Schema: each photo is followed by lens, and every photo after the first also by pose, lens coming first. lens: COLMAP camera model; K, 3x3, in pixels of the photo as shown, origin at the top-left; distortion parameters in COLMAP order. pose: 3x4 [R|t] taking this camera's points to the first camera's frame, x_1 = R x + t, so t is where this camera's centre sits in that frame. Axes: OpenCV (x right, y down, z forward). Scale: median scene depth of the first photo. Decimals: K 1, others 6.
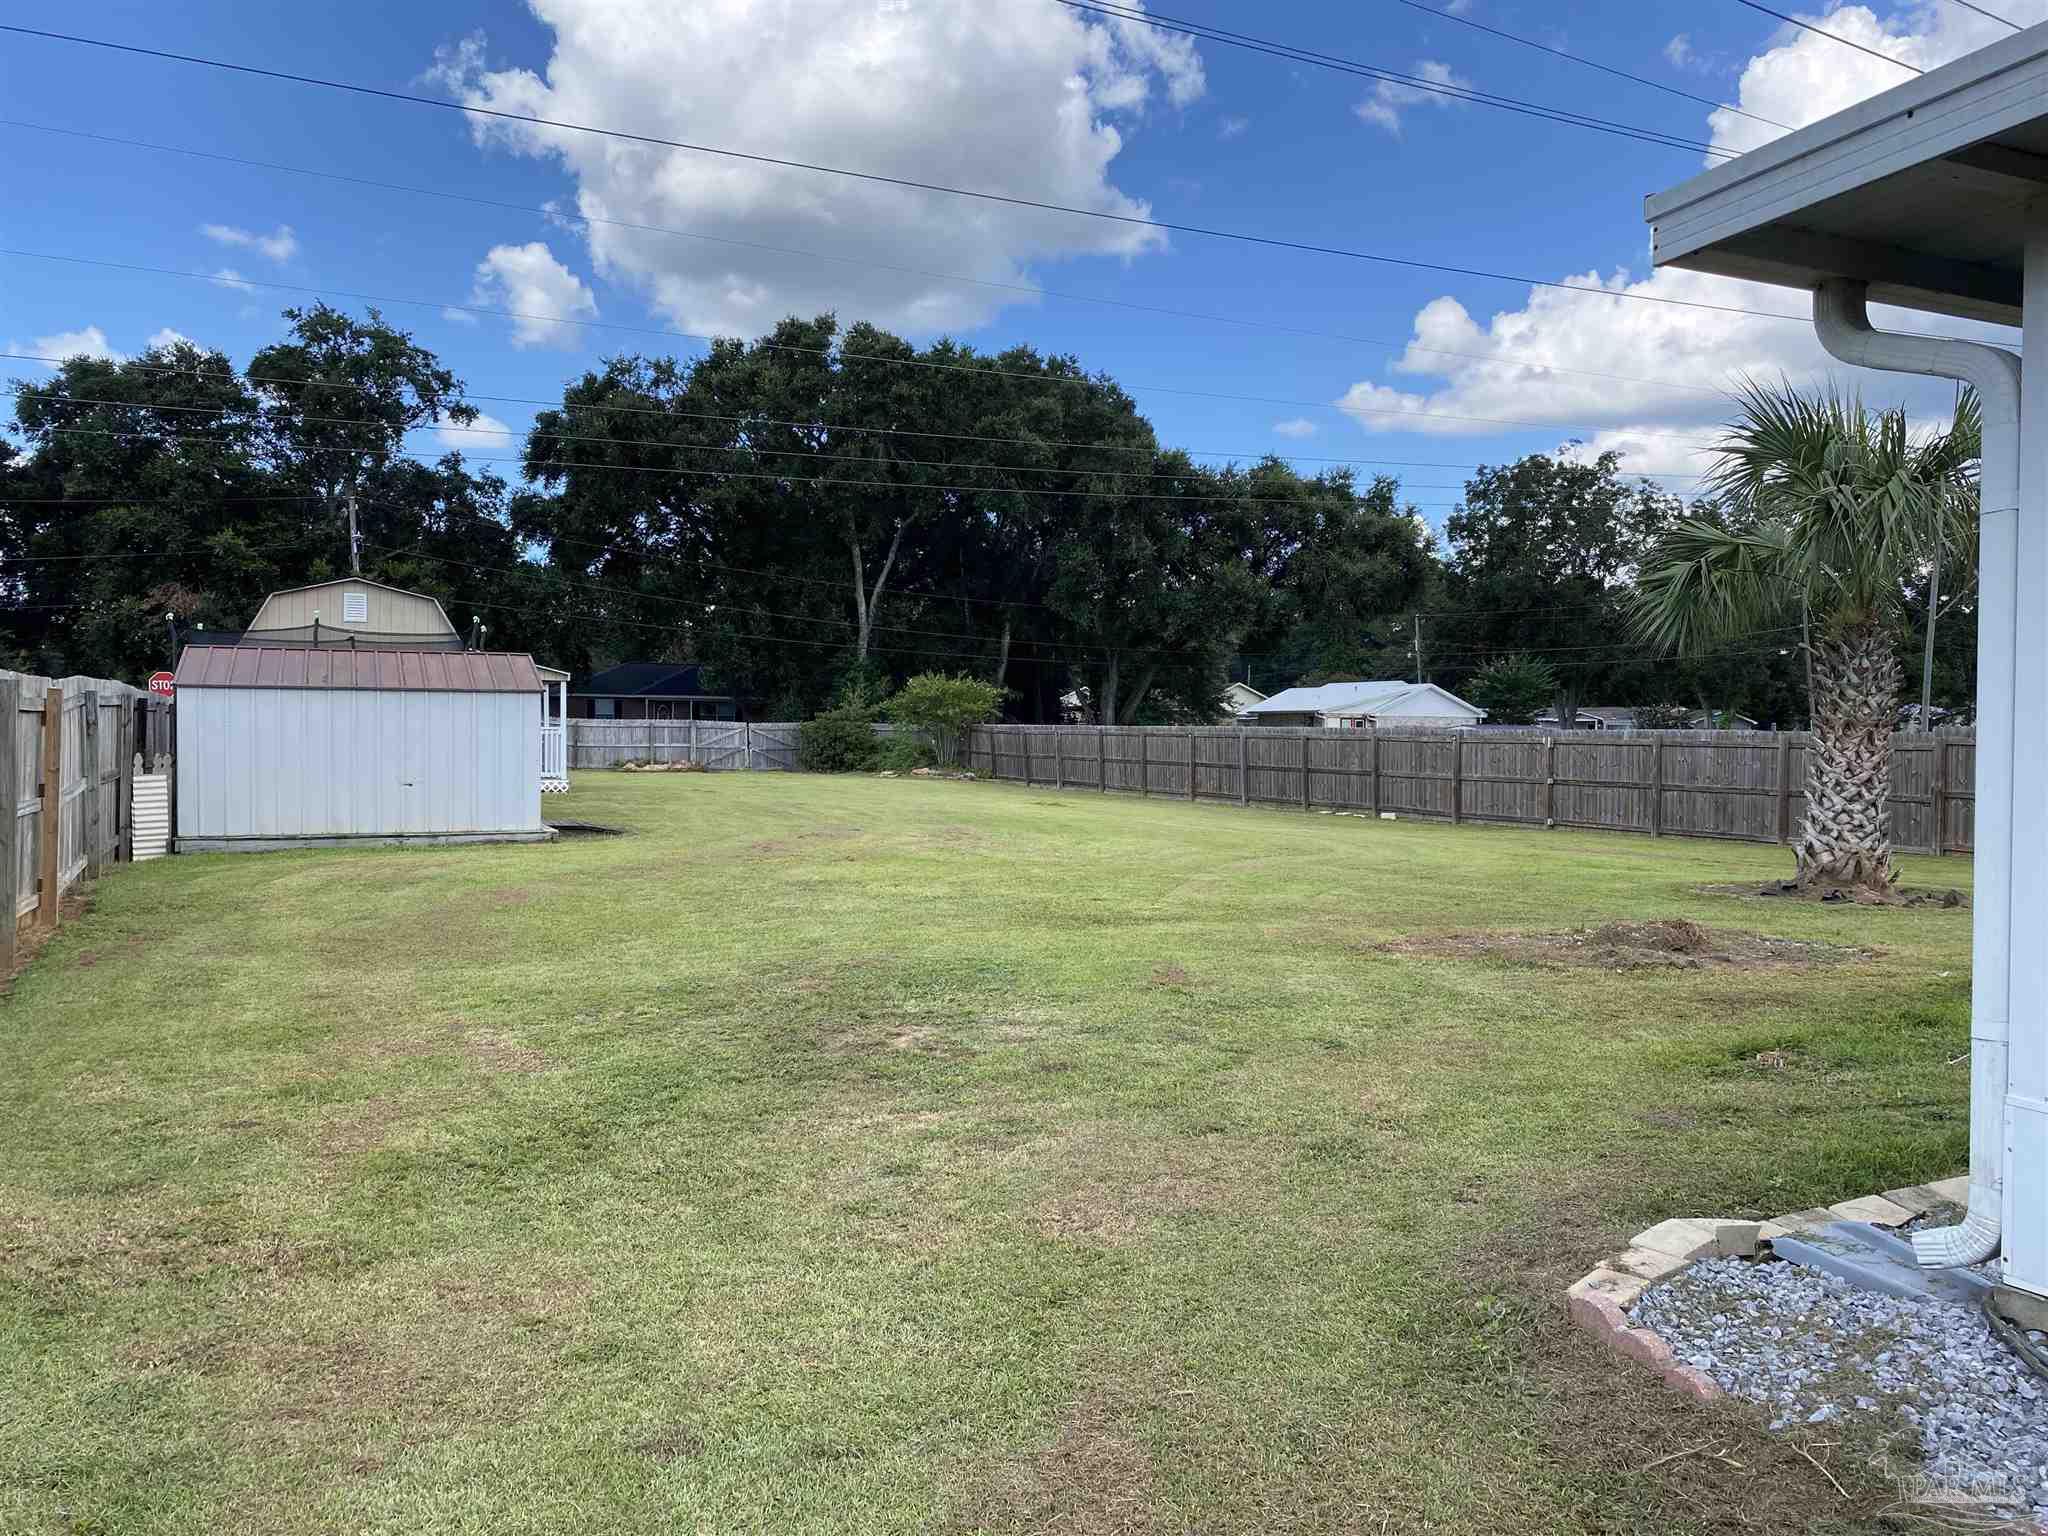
lens RADIAL K [[1581.1, 0, 1024.0], [0, 1581.1, 768.0], [0, 0, 1]] dist [0.073233, -0.104408]
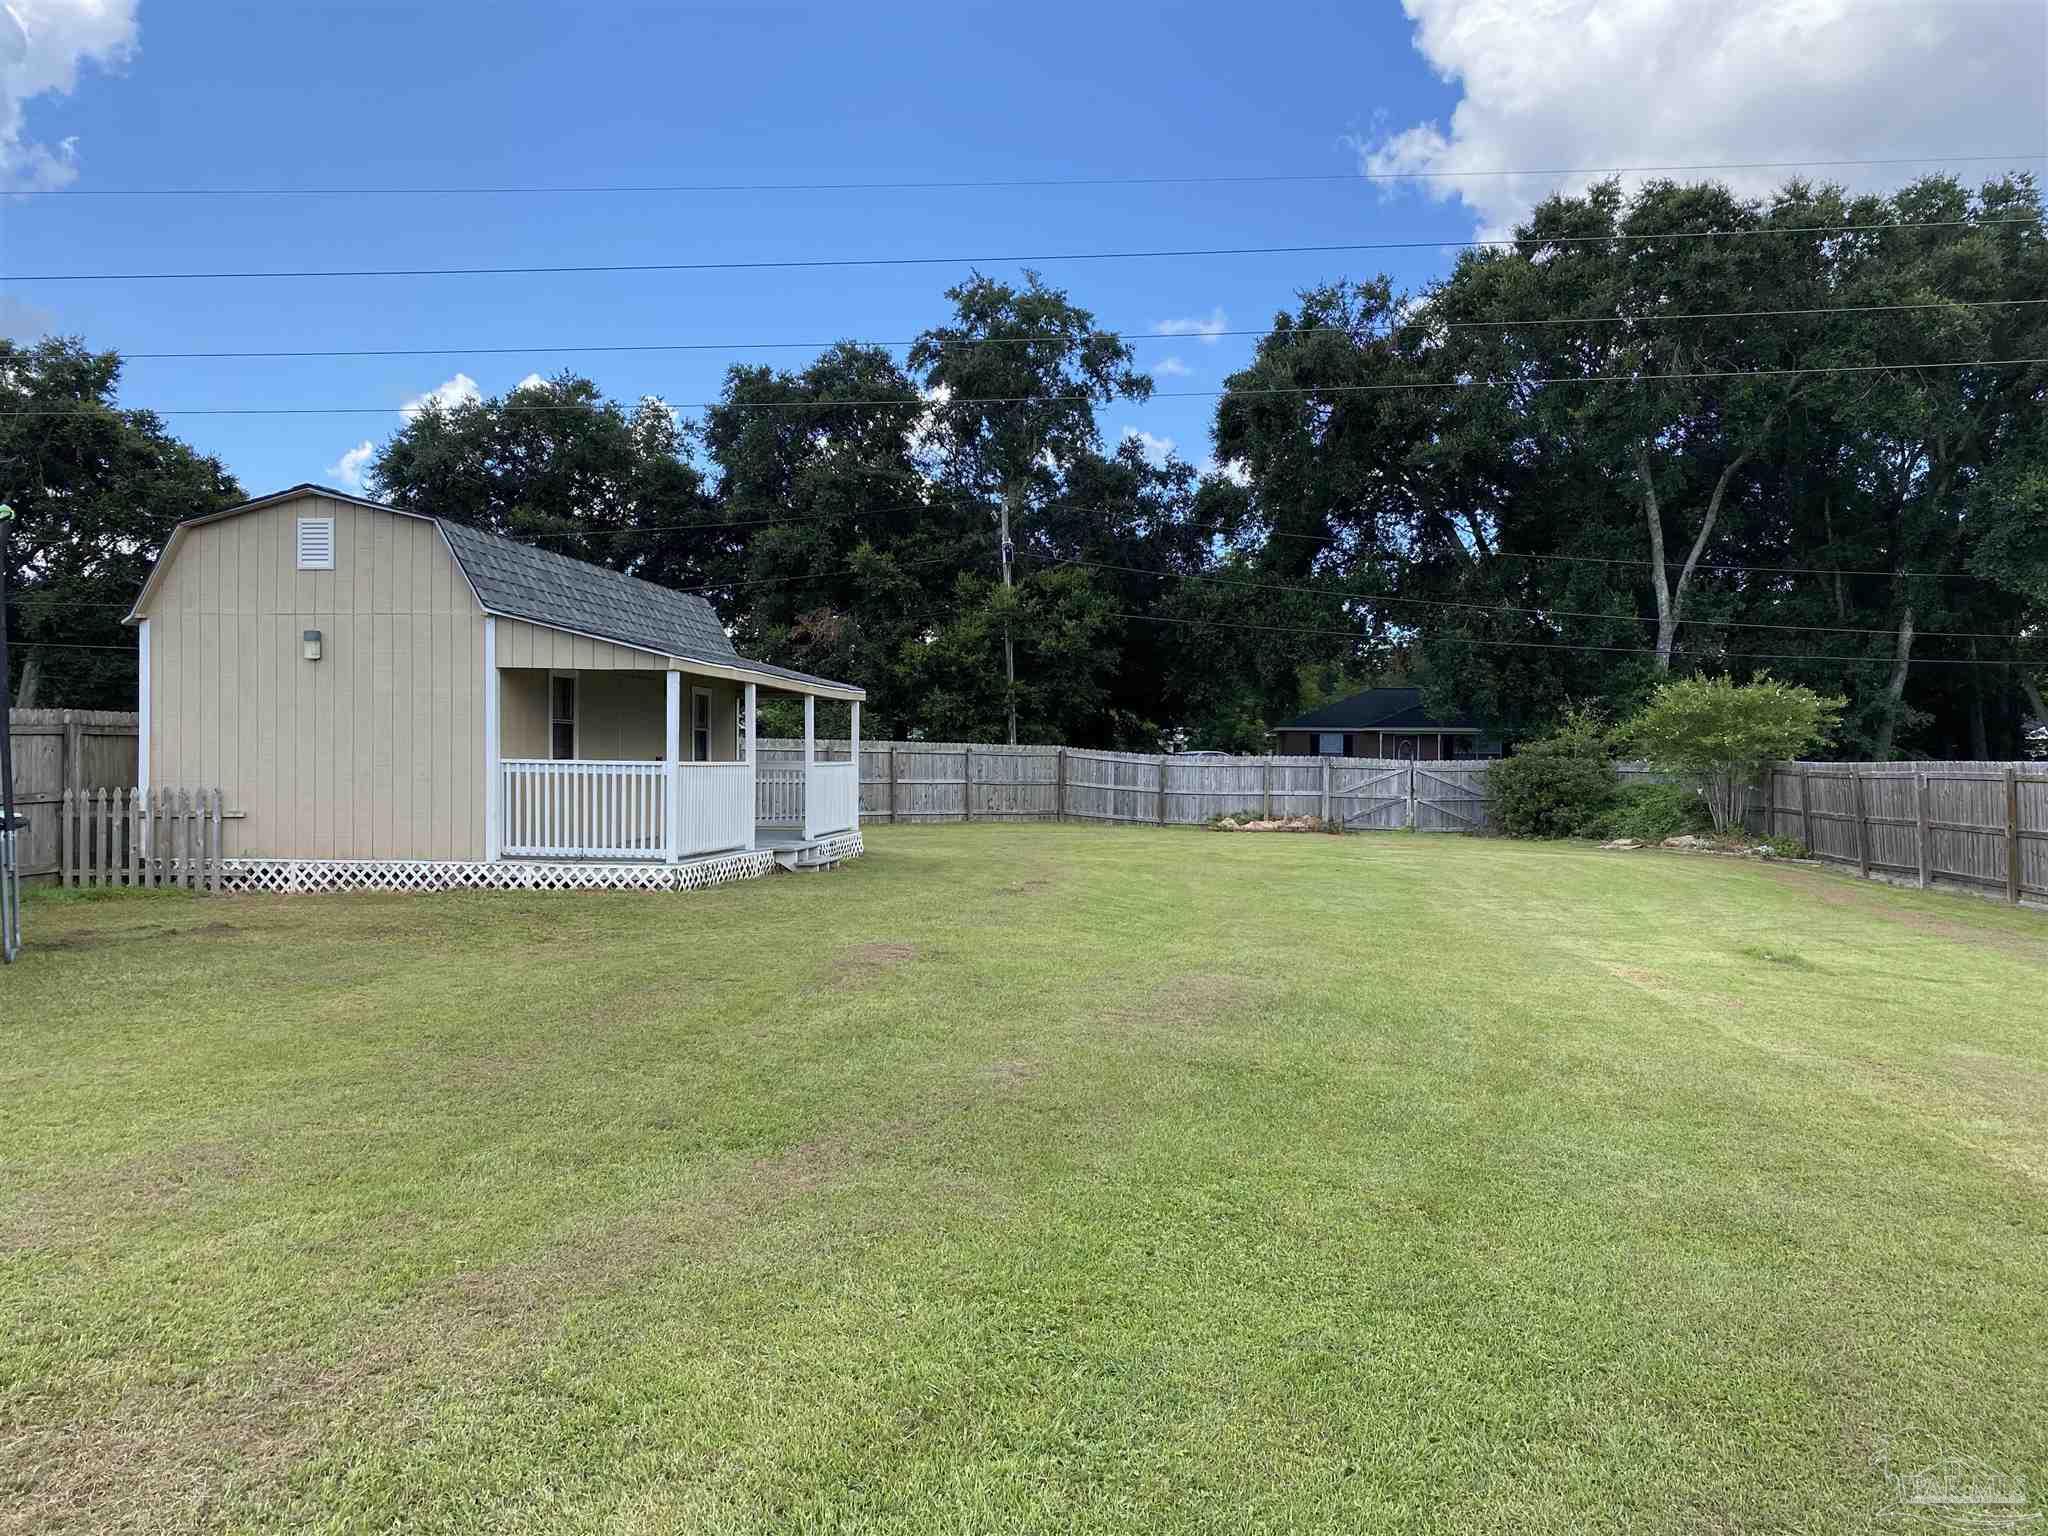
lens RADIAL K [[1581.1, 0, 1024.0], [0, 1581.1, 768.0], [0, 0, 1]] dist [0.073233, -0.104408]
pose [[0.845437, 0.000192, -0.534074, 0.038416], [-0.014724, 0.999628, -0.022950, -0.006510], [0.533871, 0.027266, 0.845126, 0.298501]]
